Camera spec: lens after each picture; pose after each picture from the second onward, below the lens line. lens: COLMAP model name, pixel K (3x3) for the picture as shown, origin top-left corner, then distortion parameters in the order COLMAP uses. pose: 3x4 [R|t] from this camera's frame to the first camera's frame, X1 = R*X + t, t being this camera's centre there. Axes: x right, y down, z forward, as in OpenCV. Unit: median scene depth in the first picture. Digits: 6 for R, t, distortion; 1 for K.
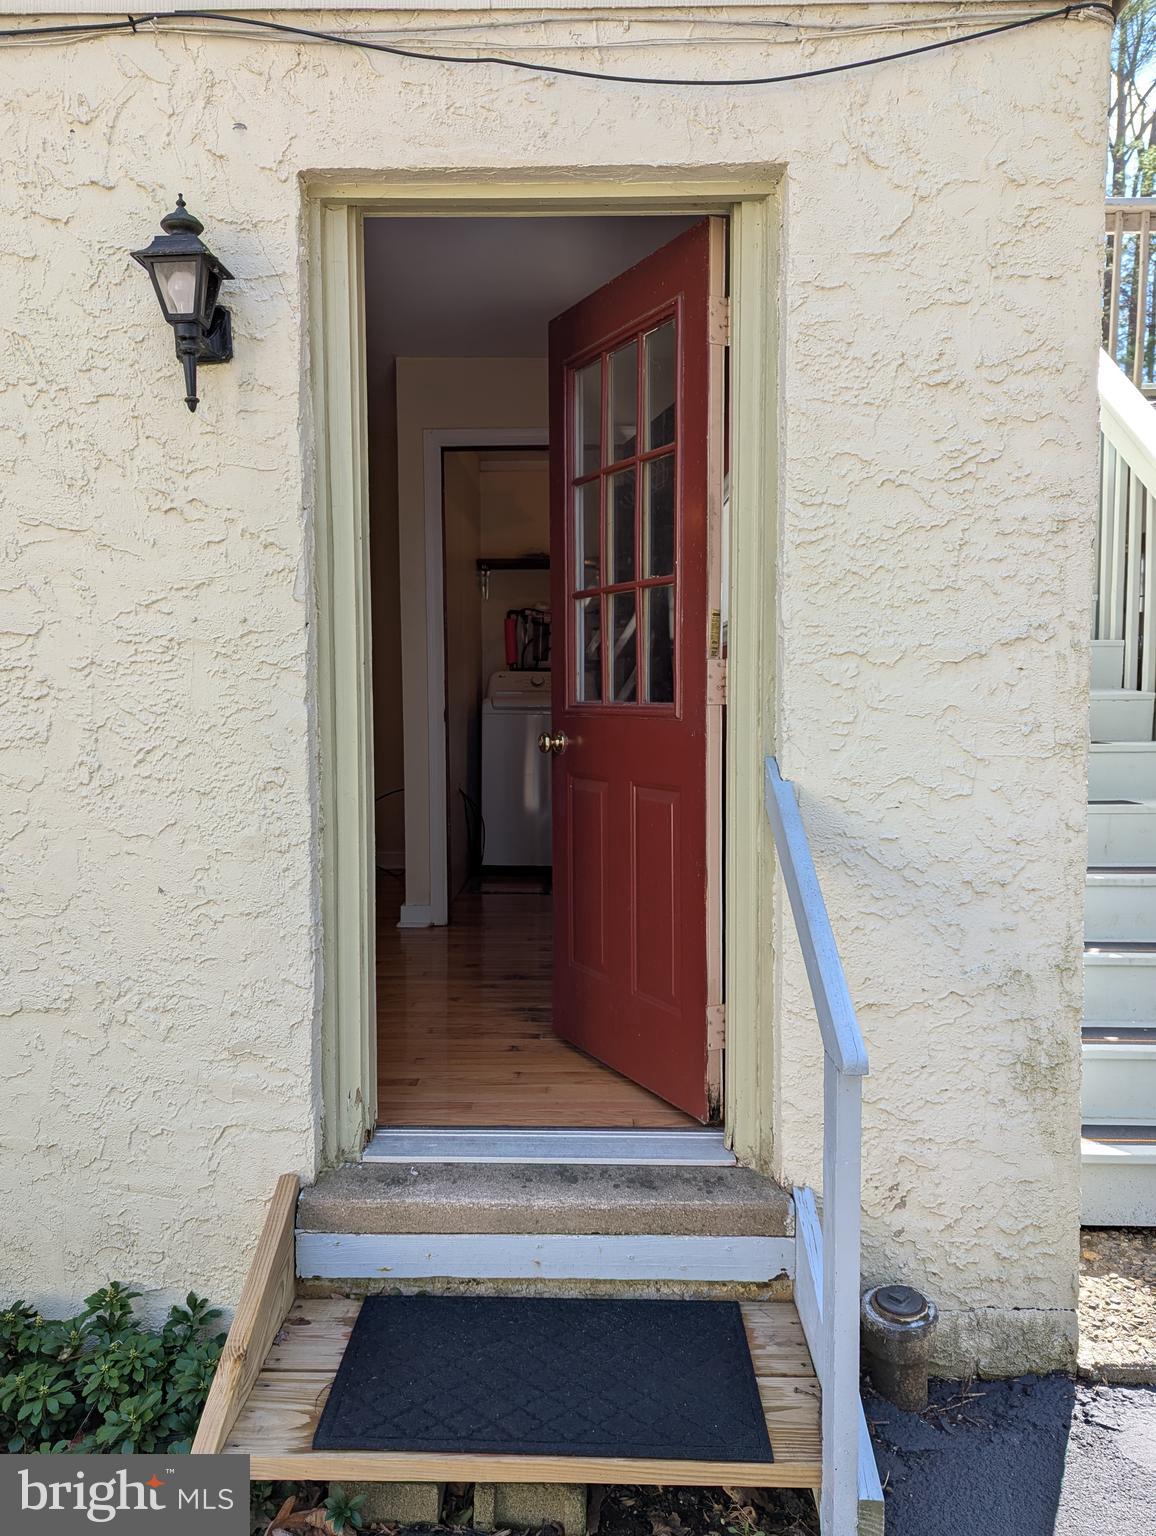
lens RADIAL K [[1077.3, 0, 573.0], [0, 1077.3, 751.3], [0, 0, 1]] dist [0.056032, -0.043041]
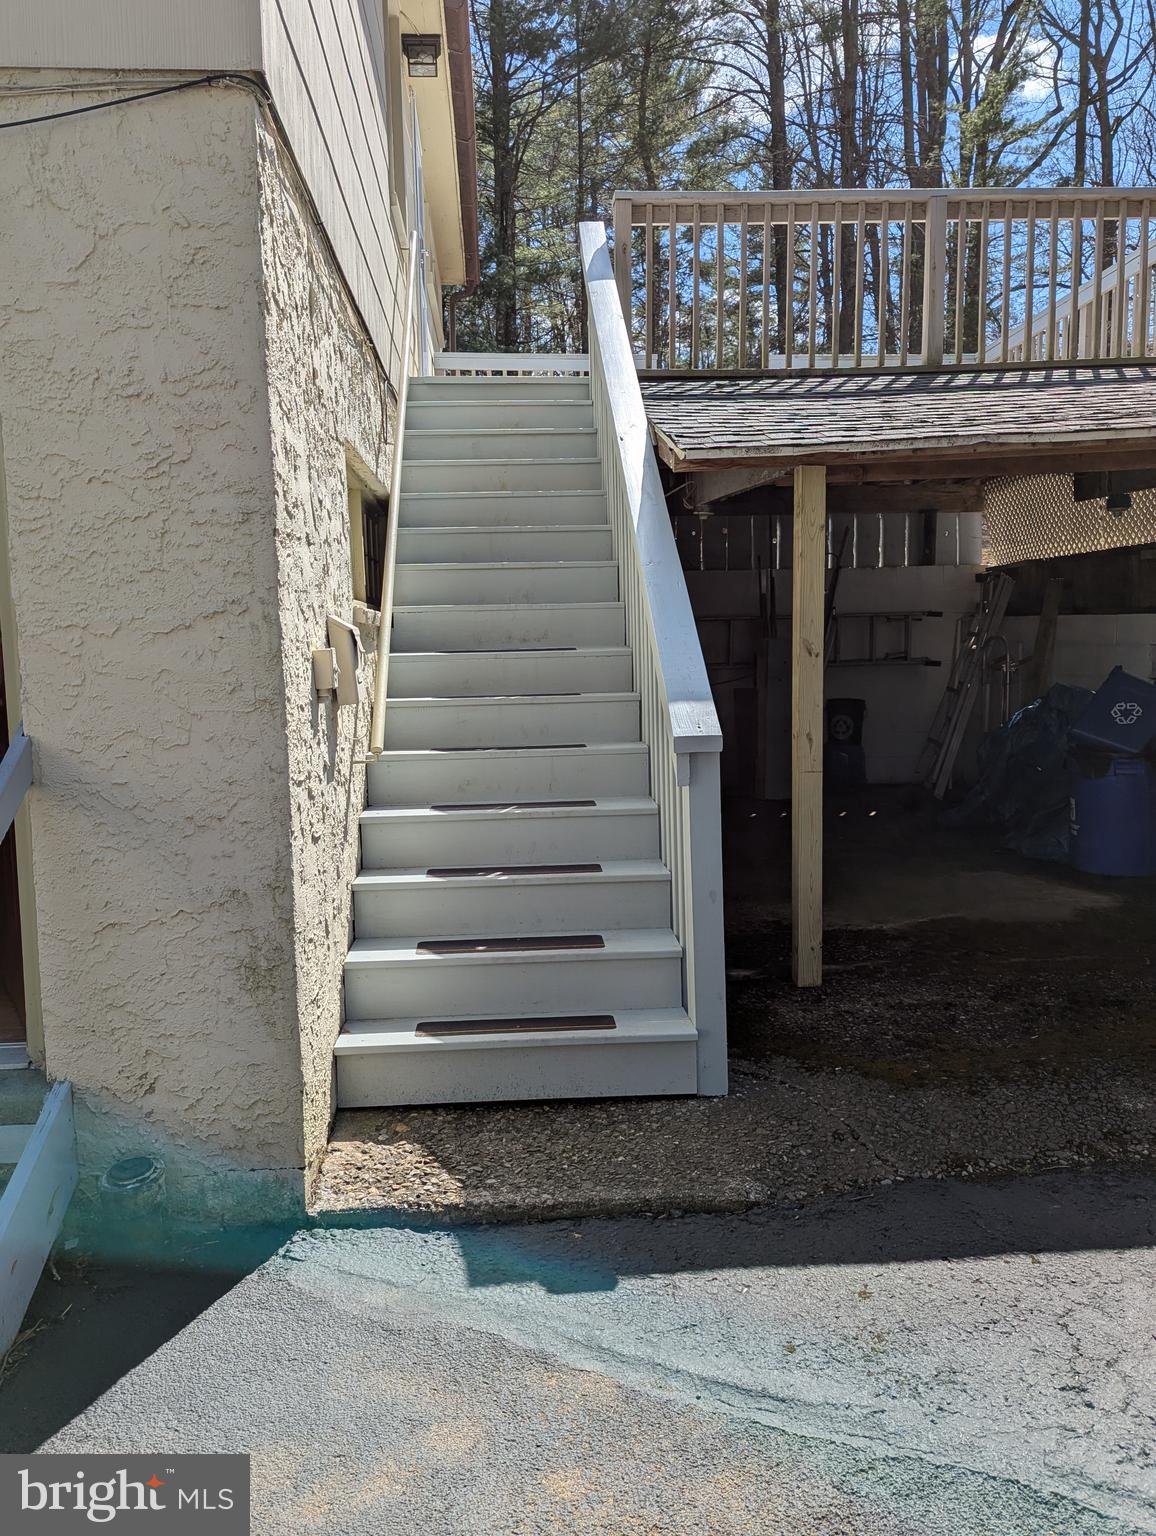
lens RADIAL K [[1077.3, 0, 573.0], [0, 1077.3, 751.3], [0, 0, 1]] dist [0.056032, -0.043041]
pose [[0.997111, -0.023995, 0.072072, 0.708989], [0.022066, 0.999380, 0.027442, 0.024559], [-0.072686, -0.025772, 0.997022, -0.216717]]
